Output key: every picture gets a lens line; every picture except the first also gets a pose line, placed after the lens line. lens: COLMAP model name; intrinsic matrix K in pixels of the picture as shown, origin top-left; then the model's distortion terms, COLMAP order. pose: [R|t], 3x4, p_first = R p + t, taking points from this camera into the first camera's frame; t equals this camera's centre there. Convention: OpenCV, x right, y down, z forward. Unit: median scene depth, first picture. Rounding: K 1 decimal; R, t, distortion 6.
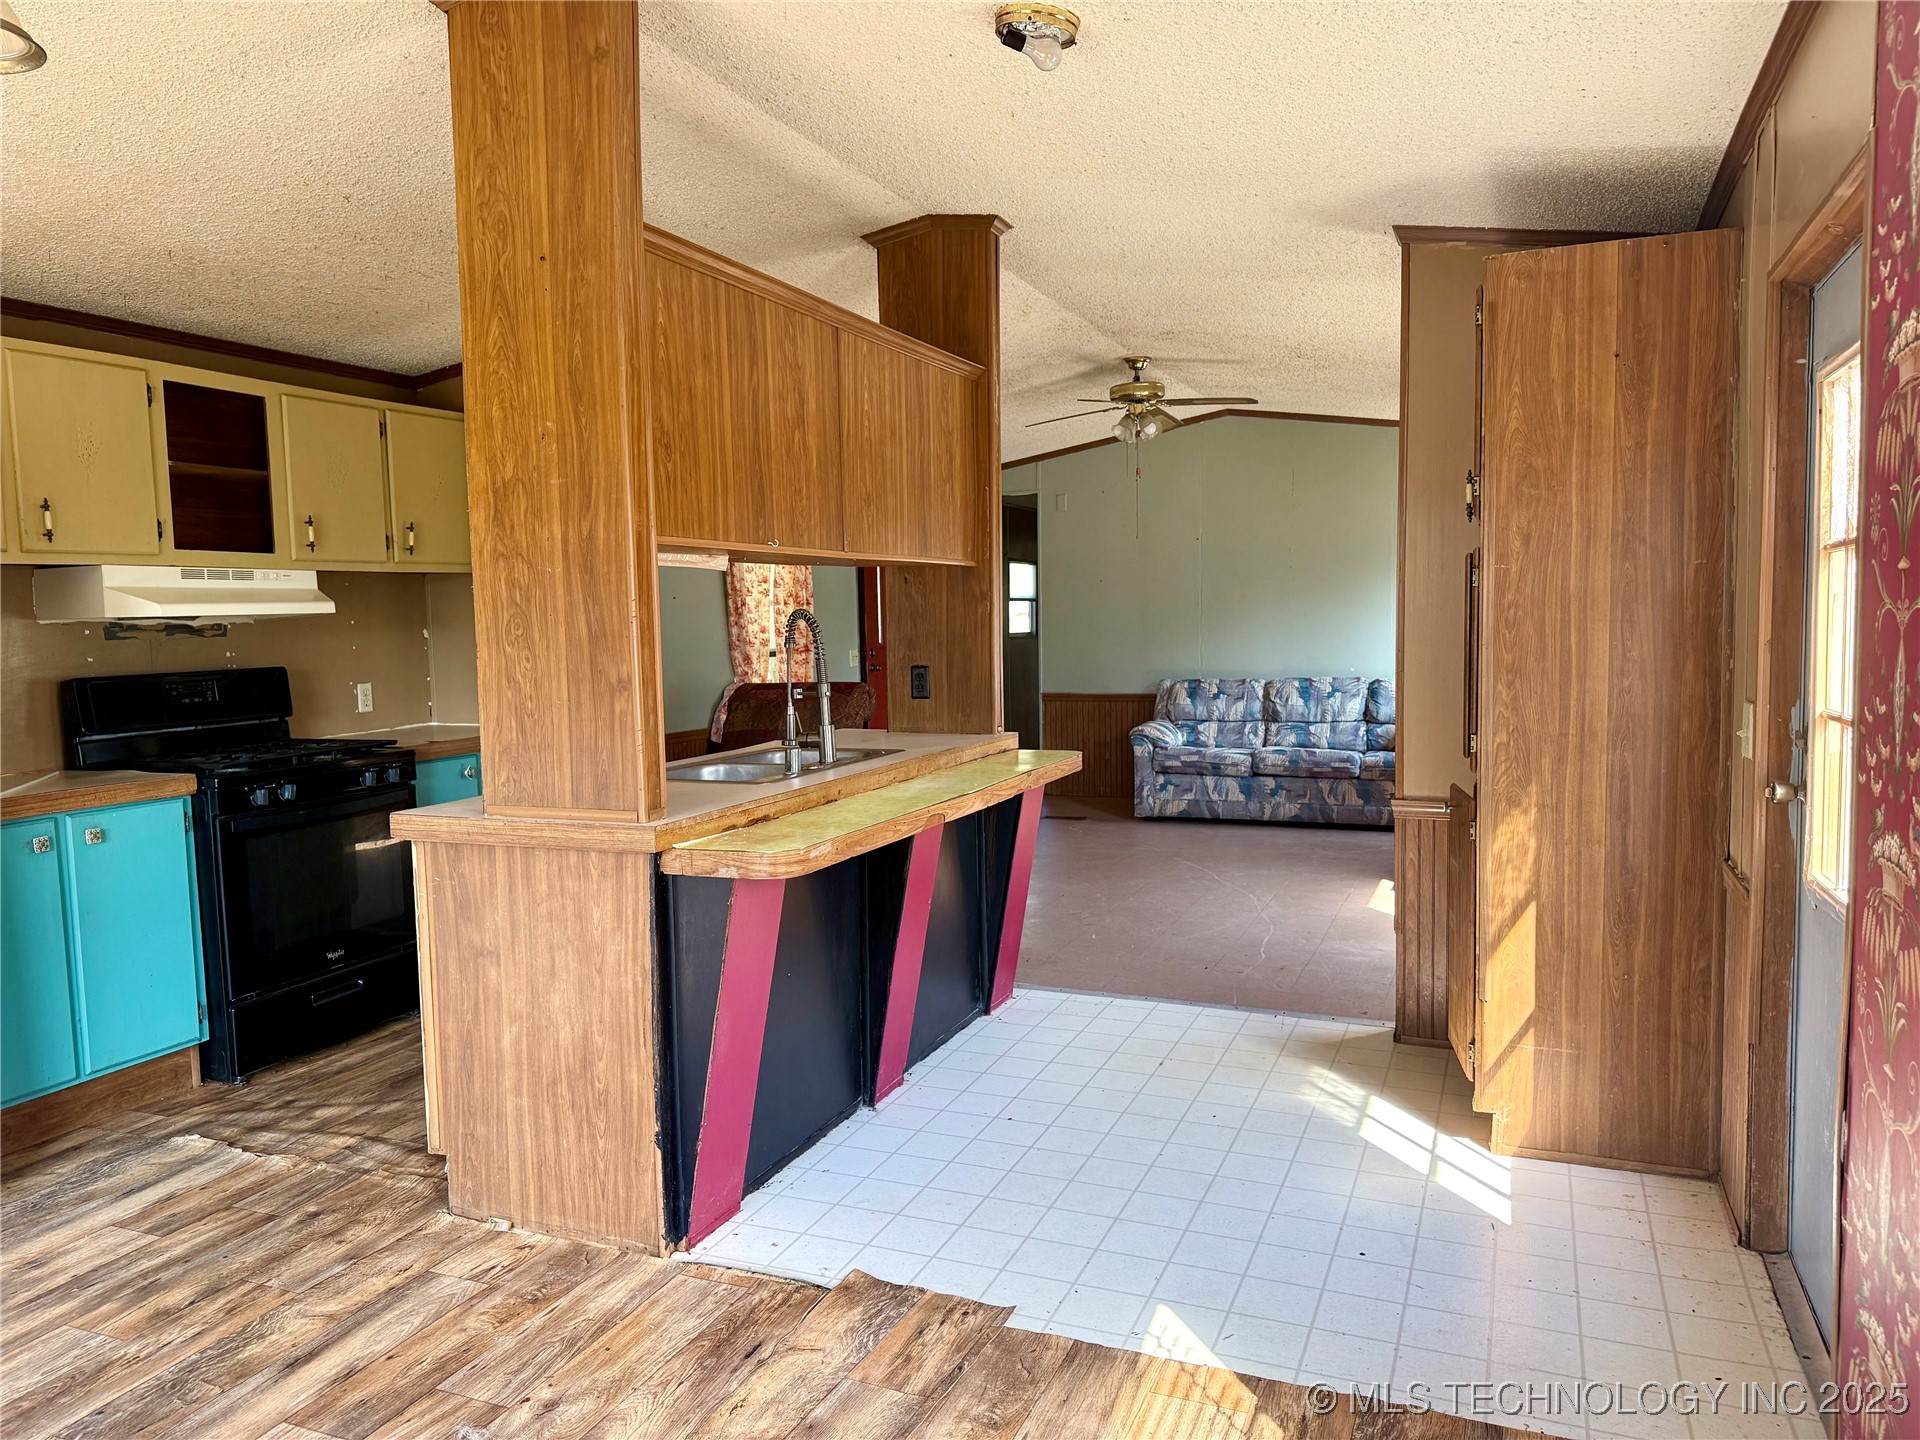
lens RADIAL K [[1359.5, 0, 924.5], [0, 1359.5, 726.3], [0, 0, 1]] dist [0.079730, -0.095502]
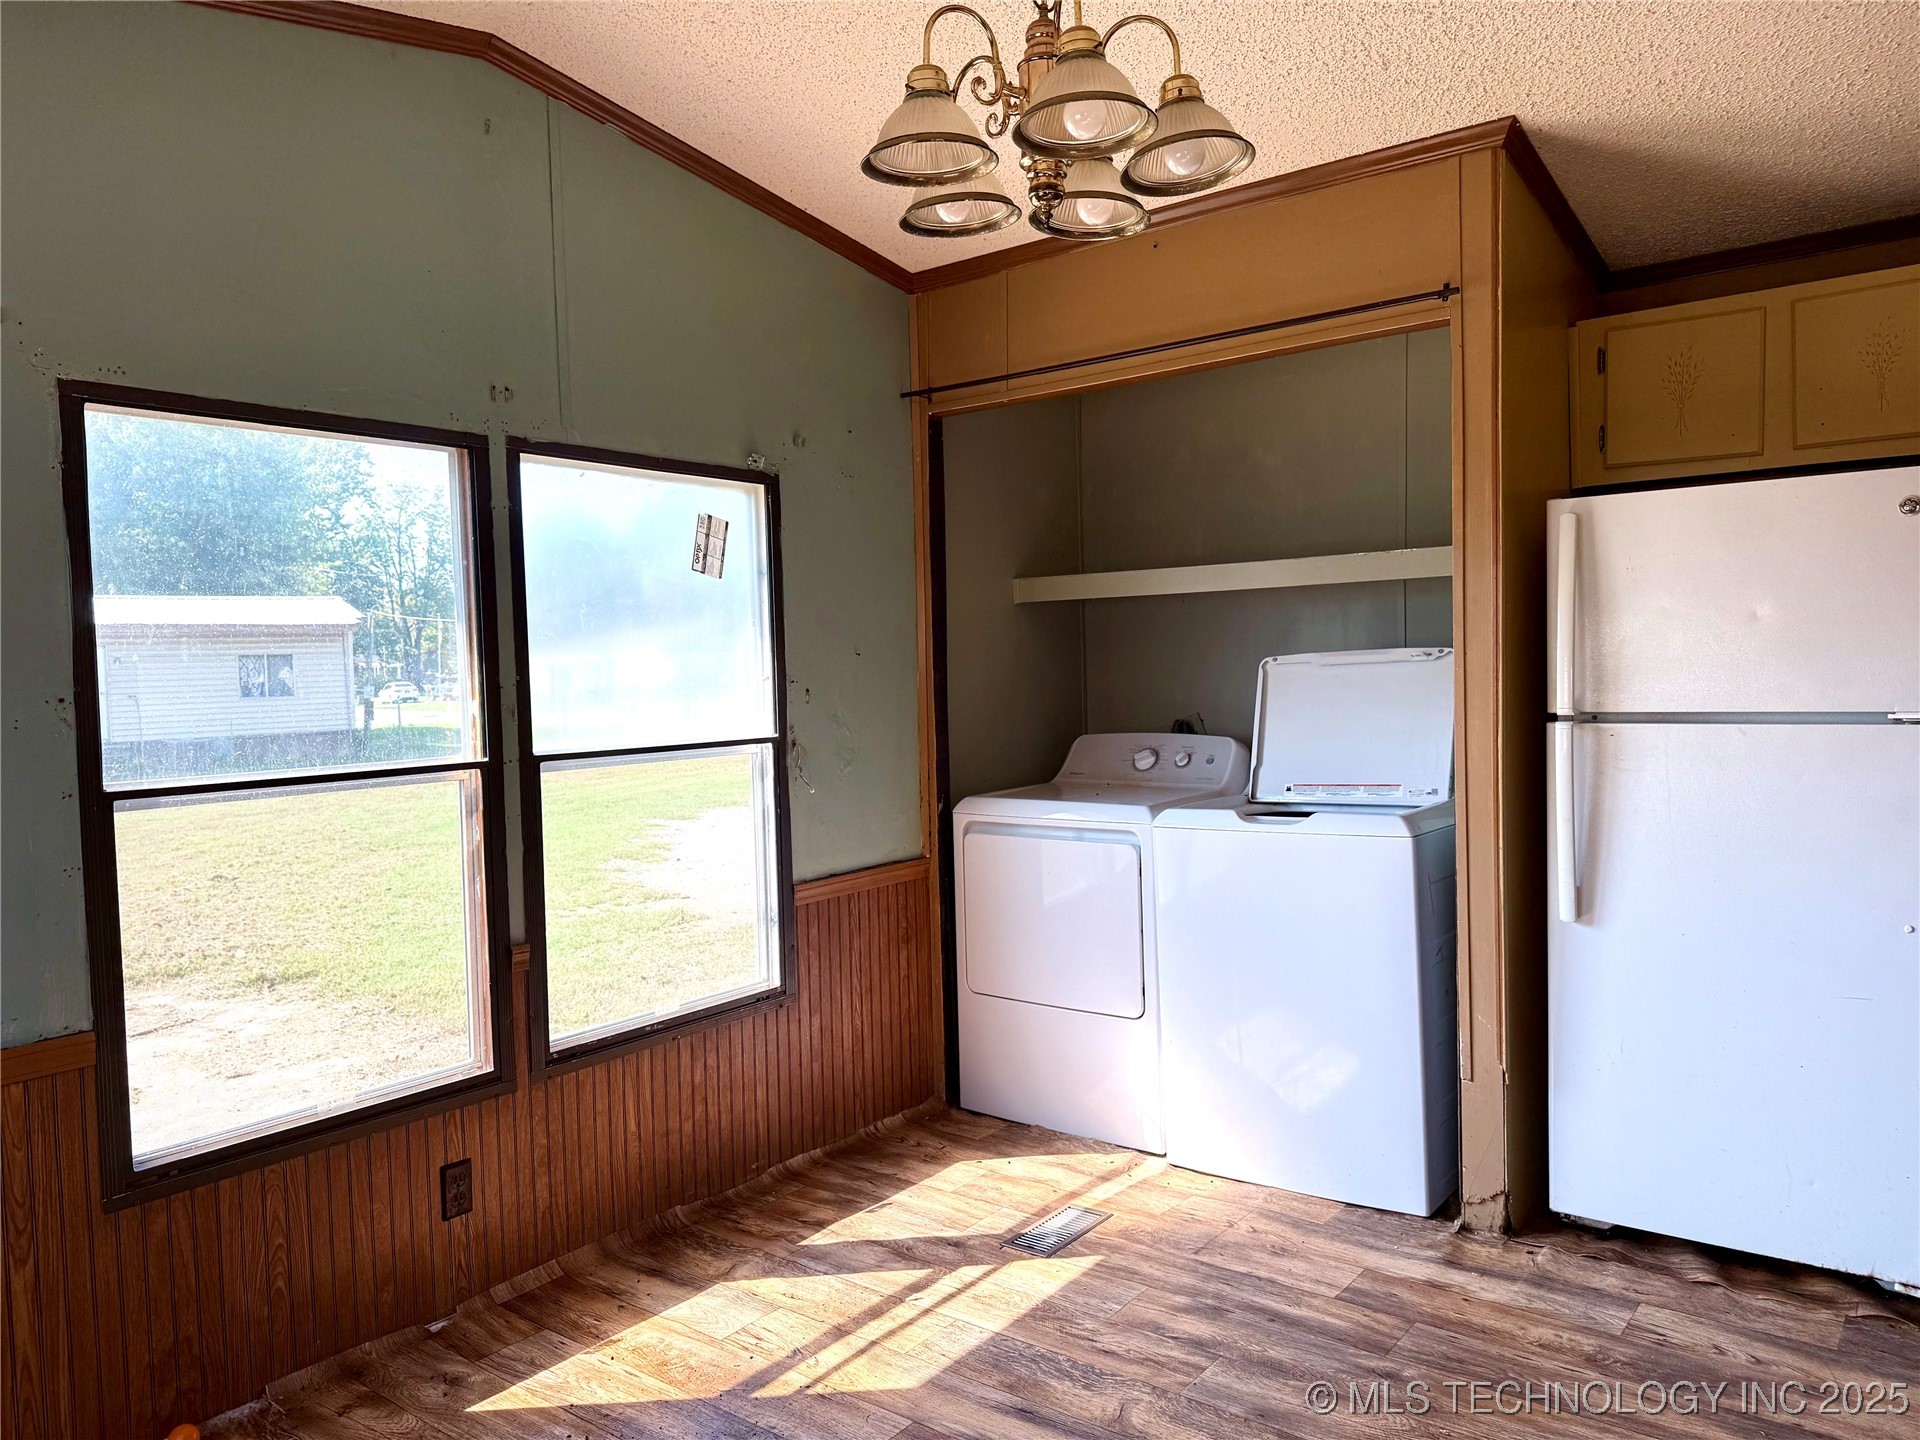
lens RADIAL K [[1359.5, 0, 965.2], [0, 1359.5, 712.0], [0, 0, 1]] dist [0.079730, -0.095502]
pose [[-0.247710, 0.064875, -0.966660, 0.100476], [-0.048319, 0.995687, 0.079205, -0.022033], [0.967629, 0.066327, -0.243507, 0.258262]]
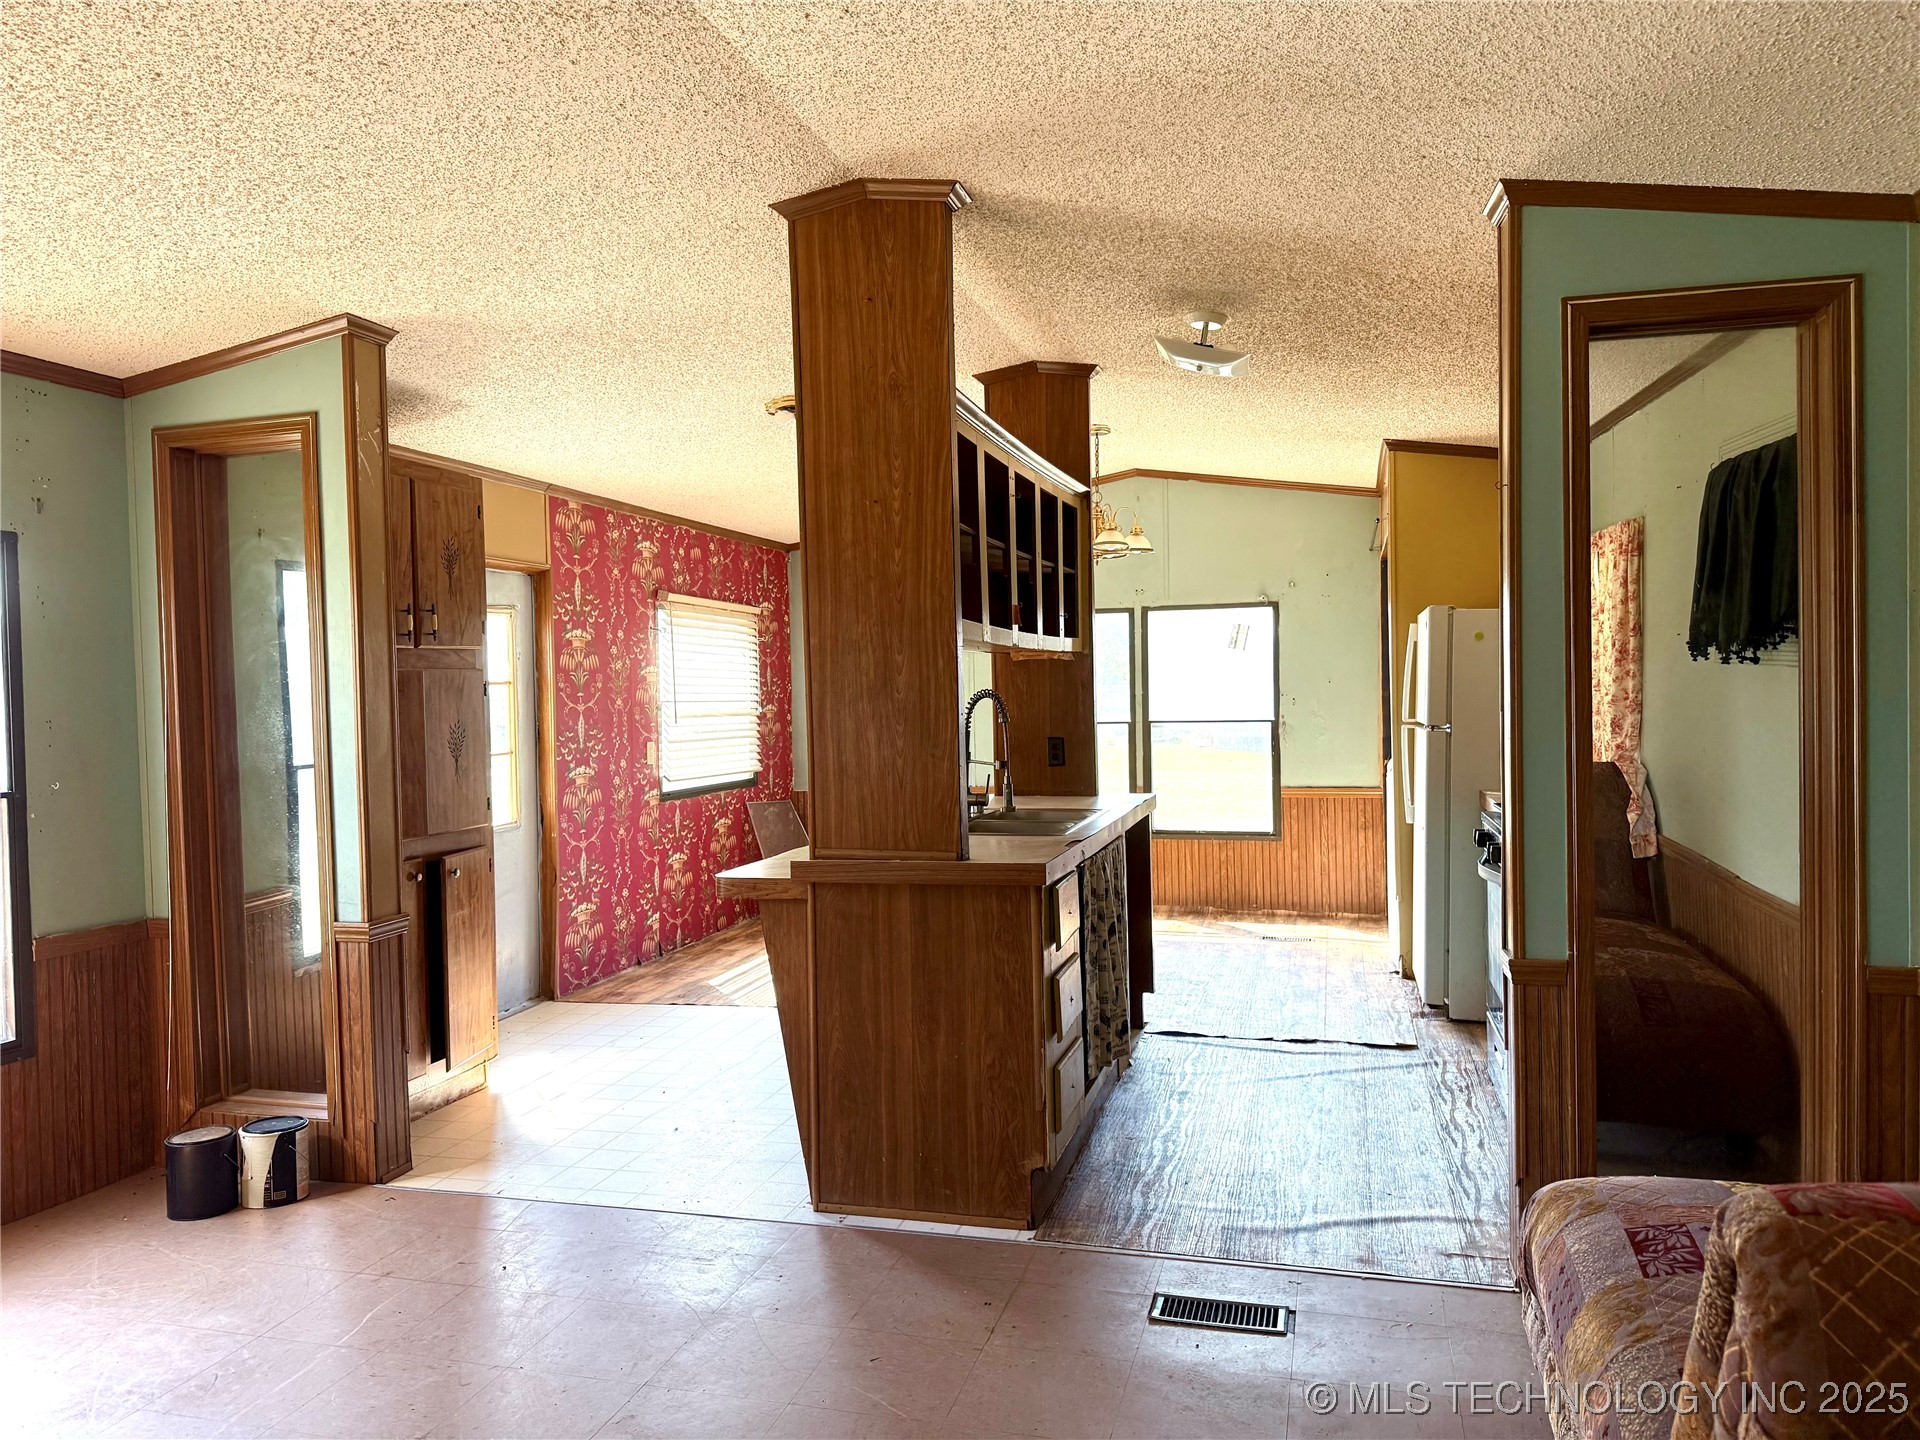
lens RADIAL K [[1359.5, 0, 961.5], [0, 1359.5, 714.3], [0, 0, 1]] dist [0.079730, -0.095502]
pose [[-0.989791, 0.042417, -0.136070, 0.045685], [0.028321, 0.994183, 0.103909, -0.092607], [0.139686, 0.098995, -0.985235, 1.069064]]
